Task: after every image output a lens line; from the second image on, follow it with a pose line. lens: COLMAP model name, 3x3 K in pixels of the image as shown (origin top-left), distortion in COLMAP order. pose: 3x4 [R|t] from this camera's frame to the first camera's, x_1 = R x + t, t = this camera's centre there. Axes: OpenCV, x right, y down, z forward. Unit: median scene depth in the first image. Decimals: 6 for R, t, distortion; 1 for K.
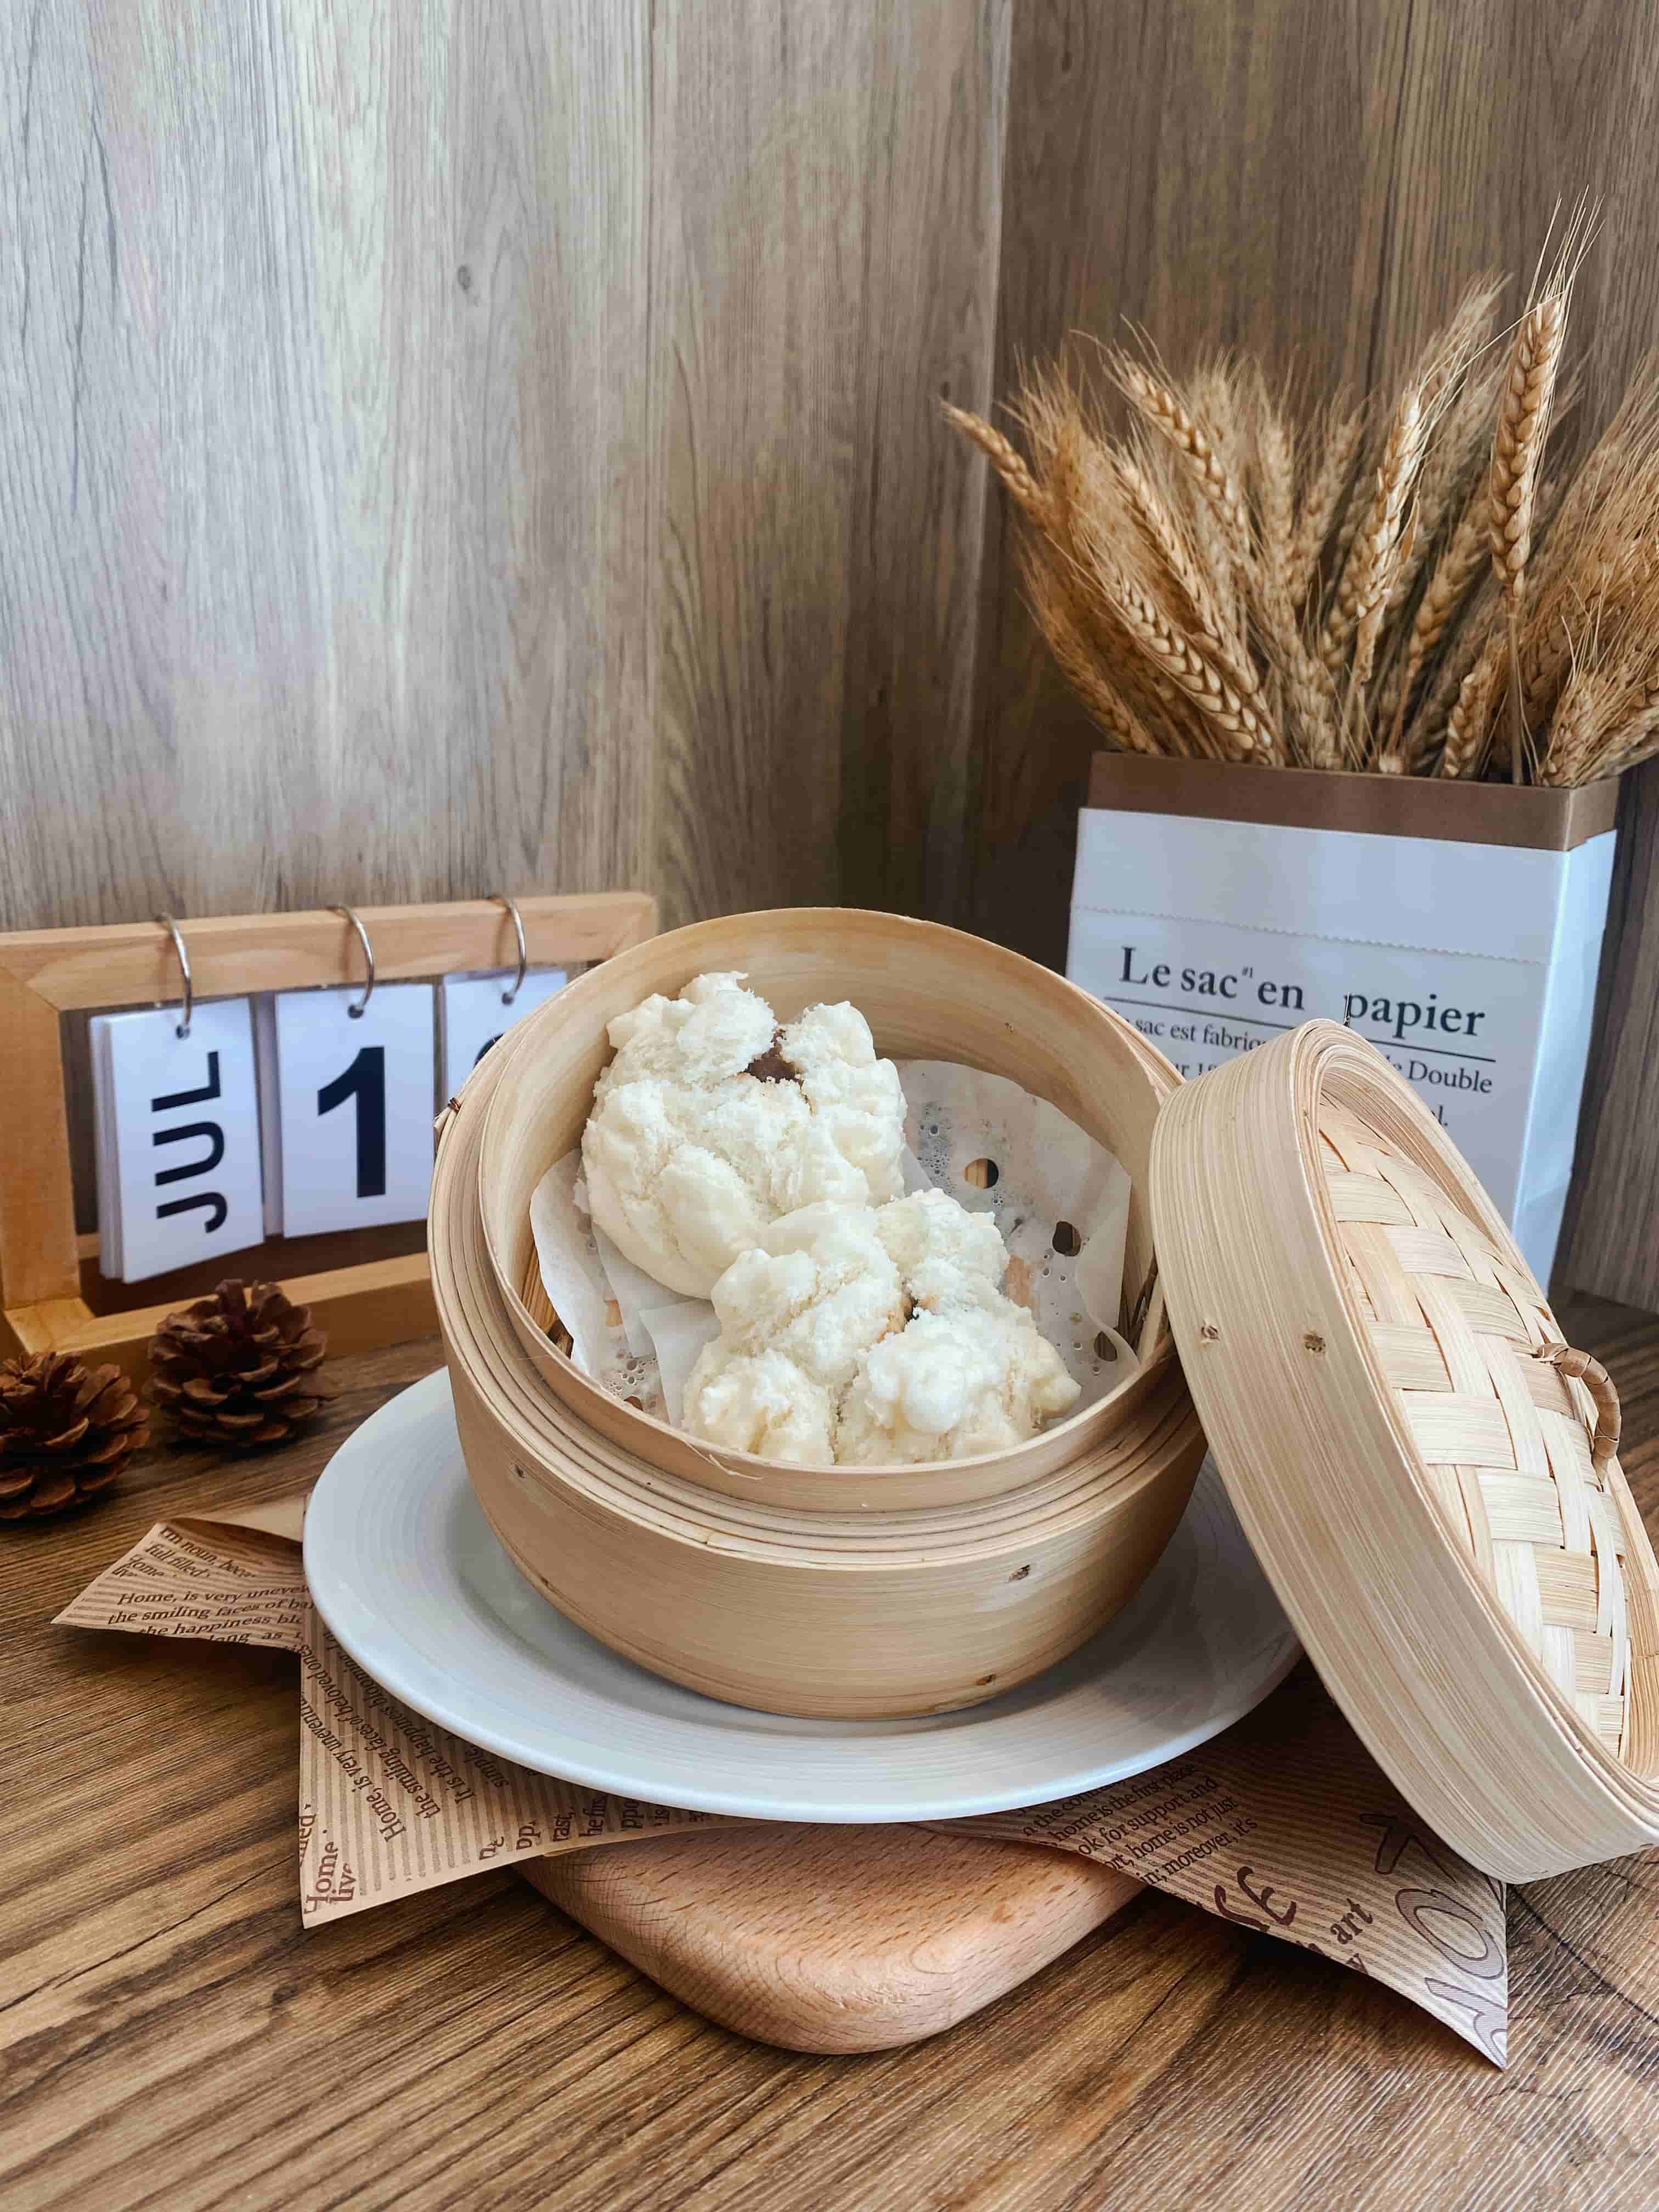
lens RADIAL K [[1720.9, 0, 832.1], [0, 1720.9, 1103.4], [0, 0, 1]] dist [-0.019437, 0.006496]
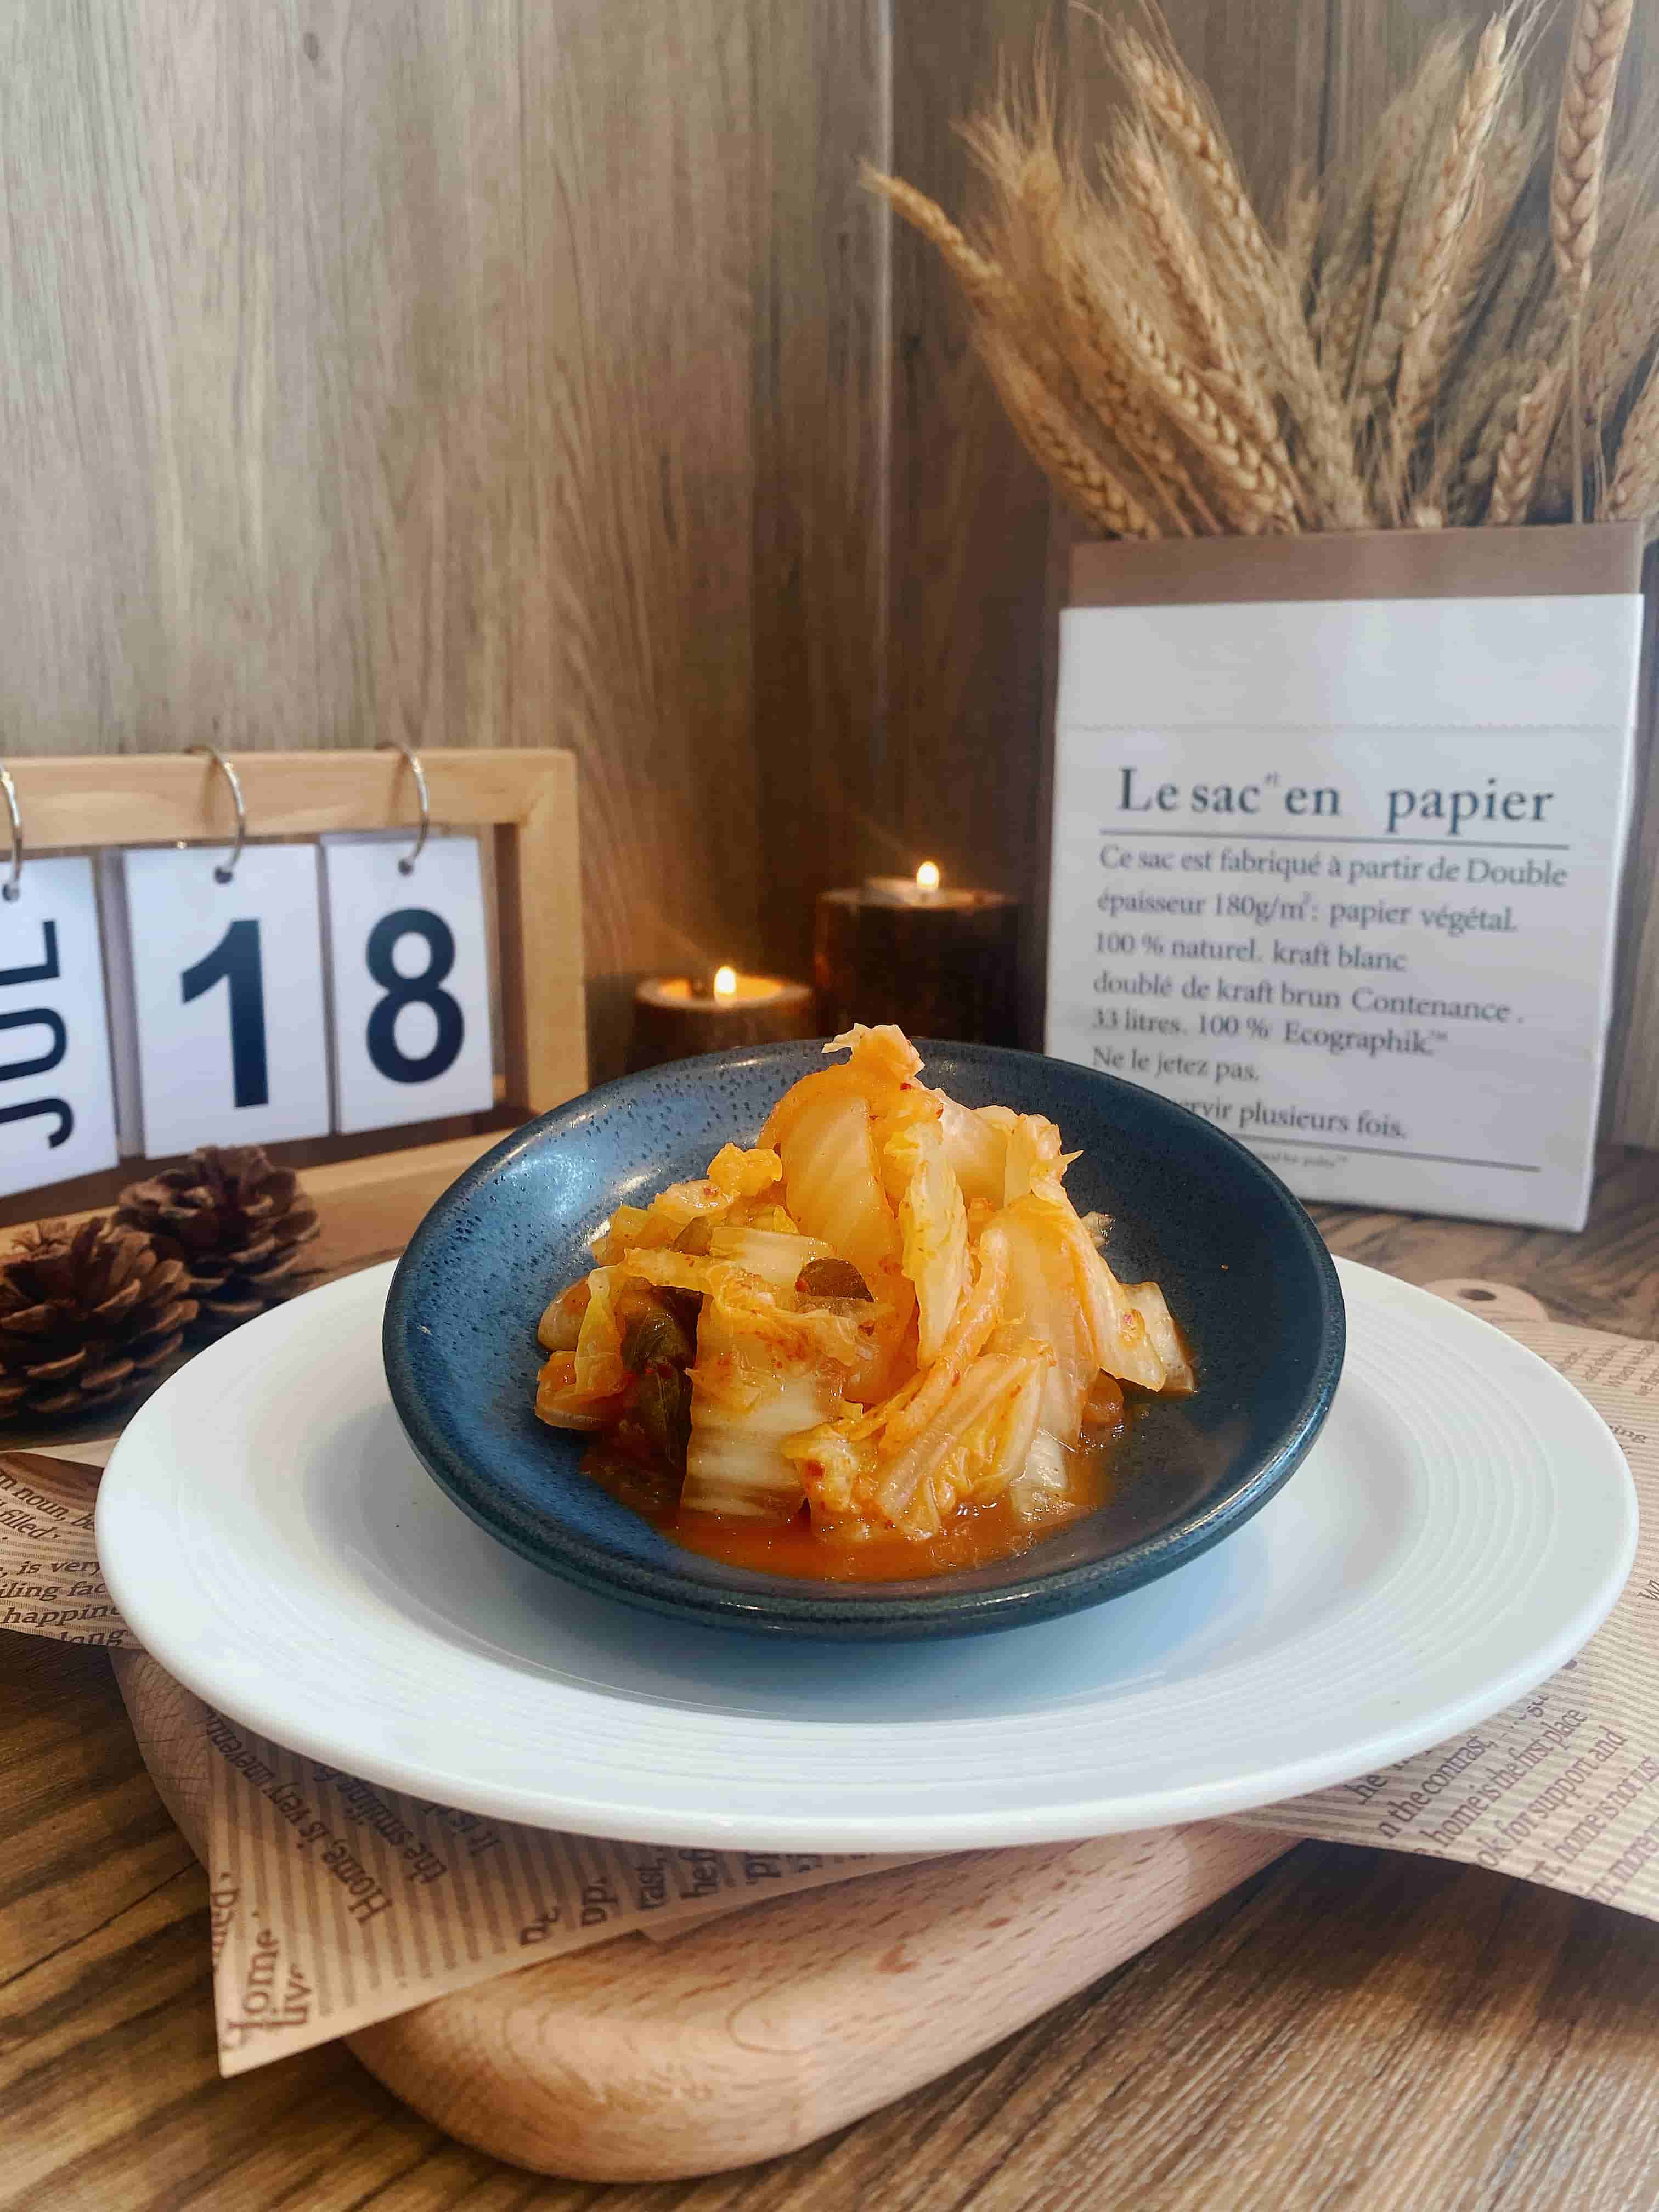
lens RADIAL K [[1720.9, 0, 832.1], [0, 1720.9, 1103.4], [0, 0, 1]] dist [-0.019437, 0.006496]
pose [[0.993423, -0.060460, 0.097240, -0.077580], [0.065060, 0.996873, -0.044852, 0.115434], [-0.094224, 0.050884, 0.994250, 0.162729]]
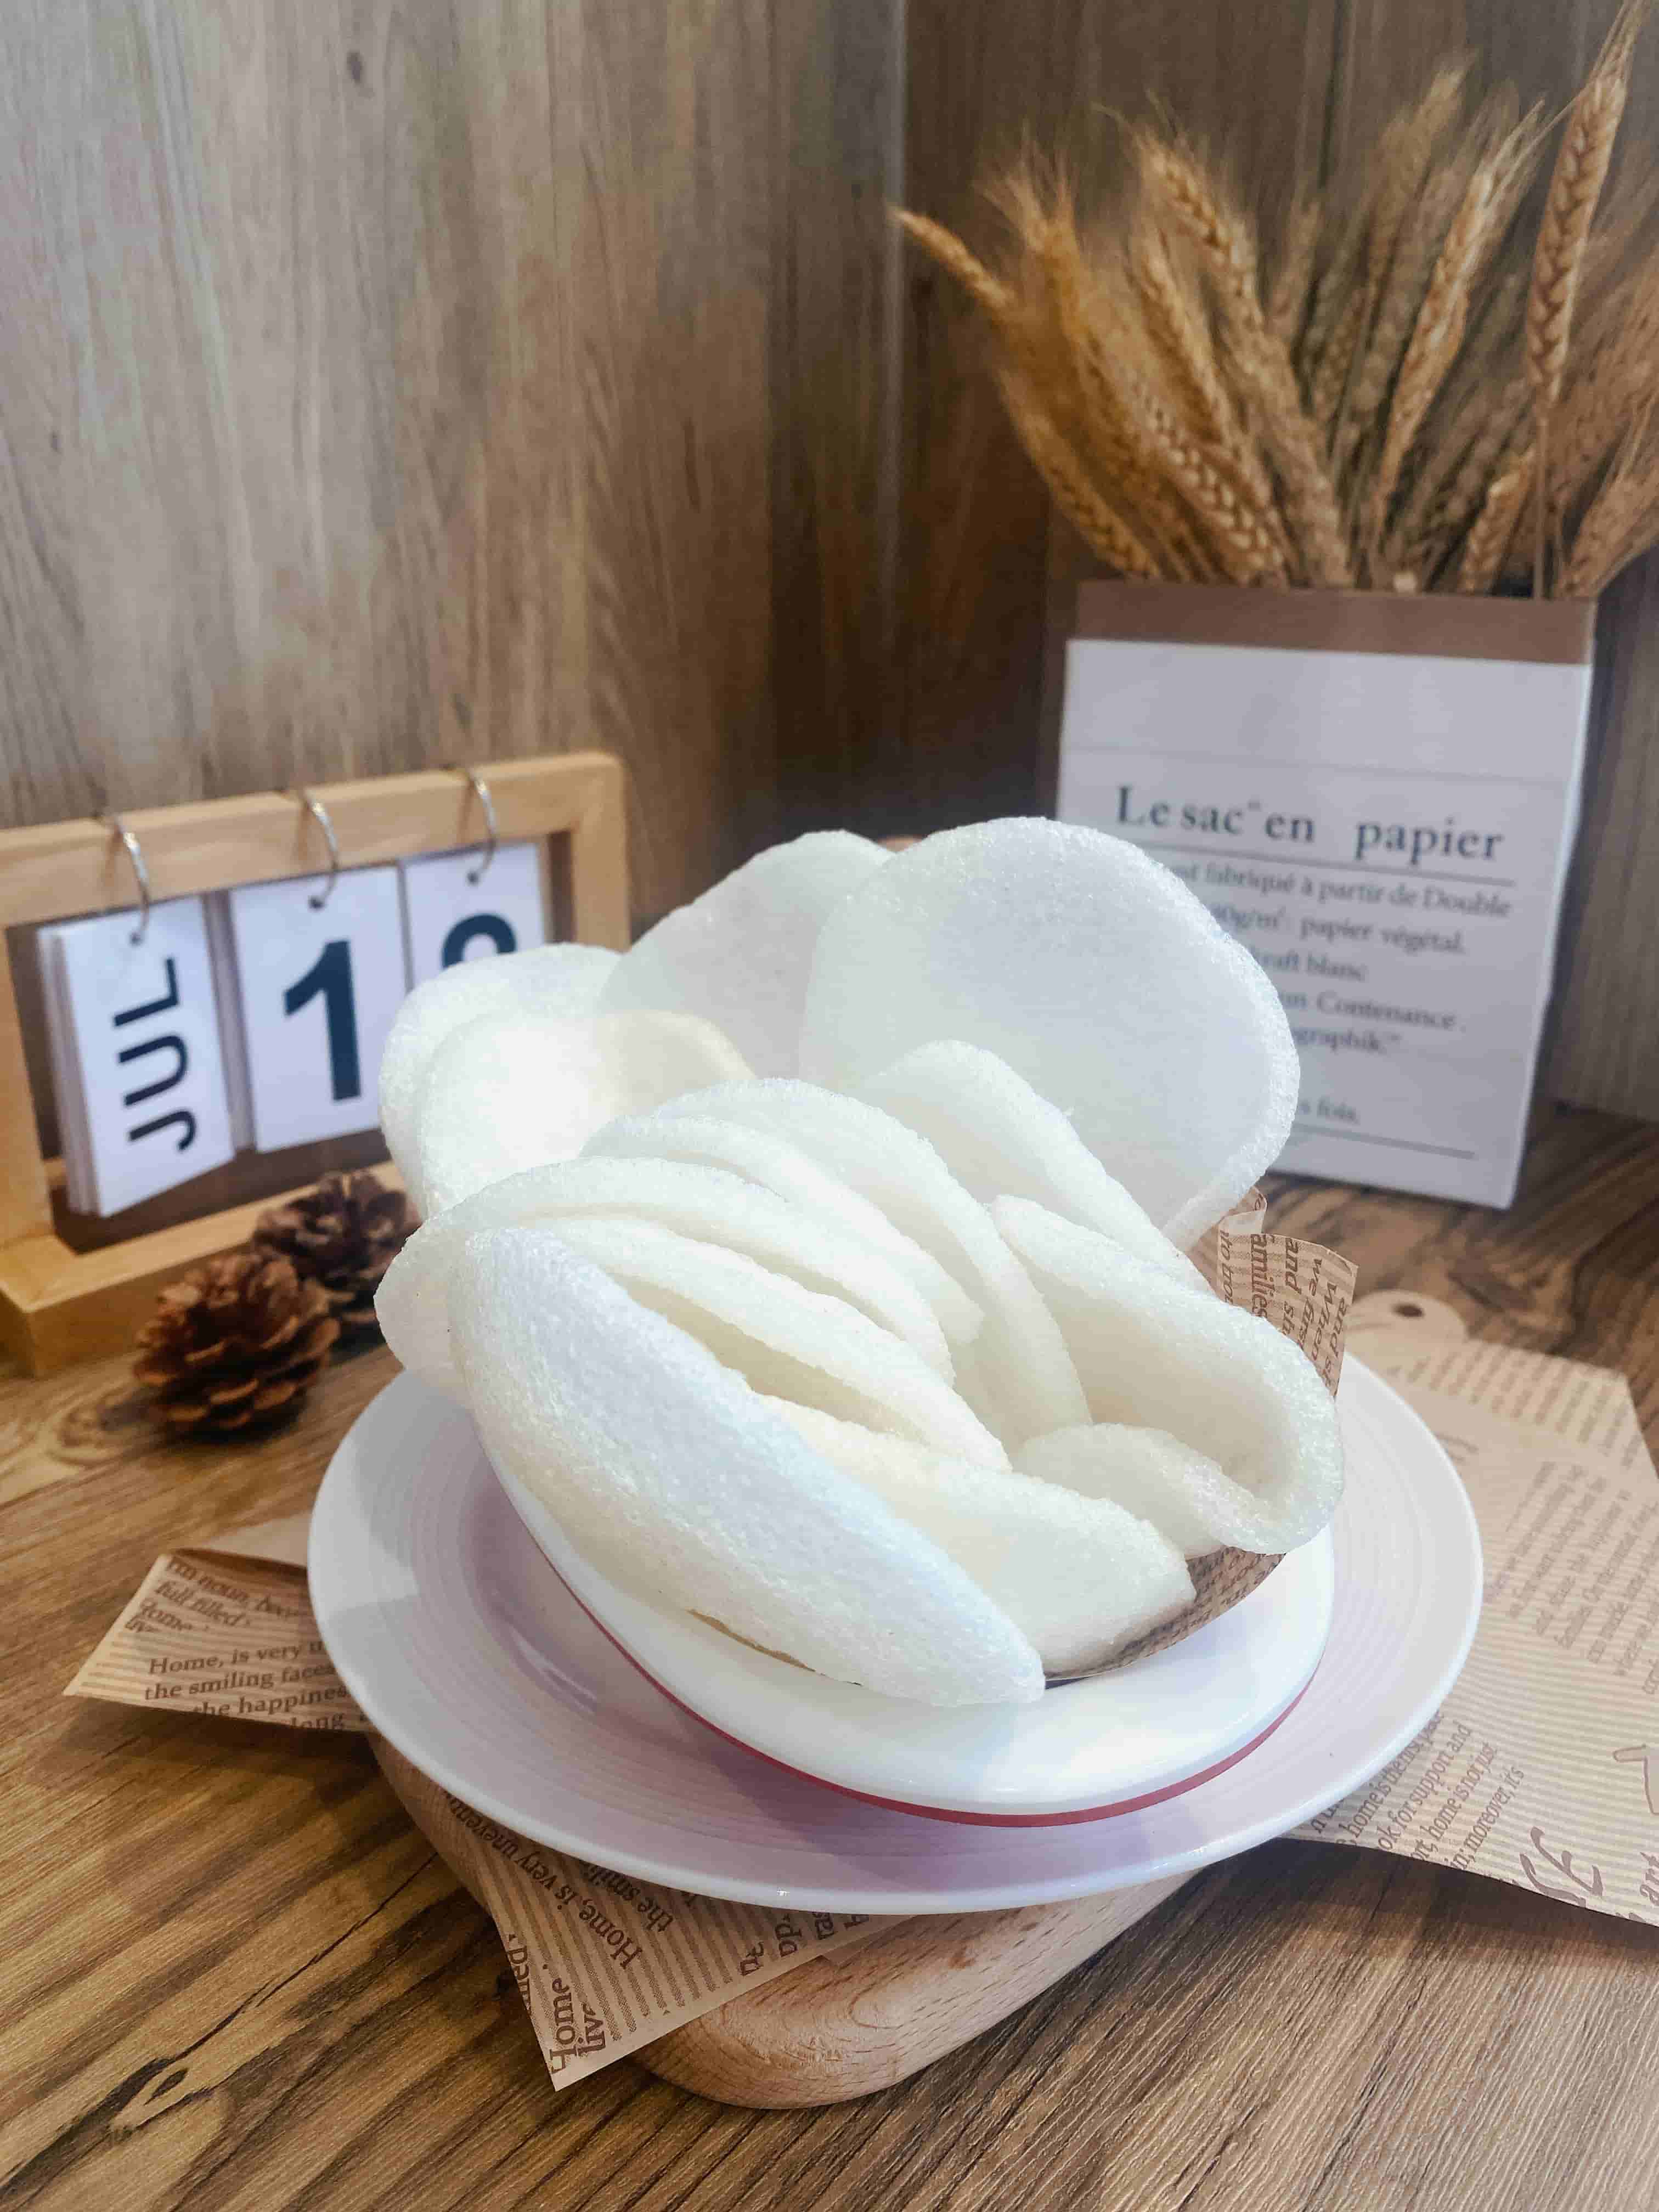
lens RADIAL K [[1726.7, 0, 836.3], [0, 1726.7, 1090.5], [0, 0, 1]] dist [-0.007906, -0.006220]
pose [[0.991667, -0.073287, 0.105953, -0.111202], [0.063447, 0.993601, 0.093440, -0.022990], [-0.112123, -0.085939, 0.989971, 0.044834]]
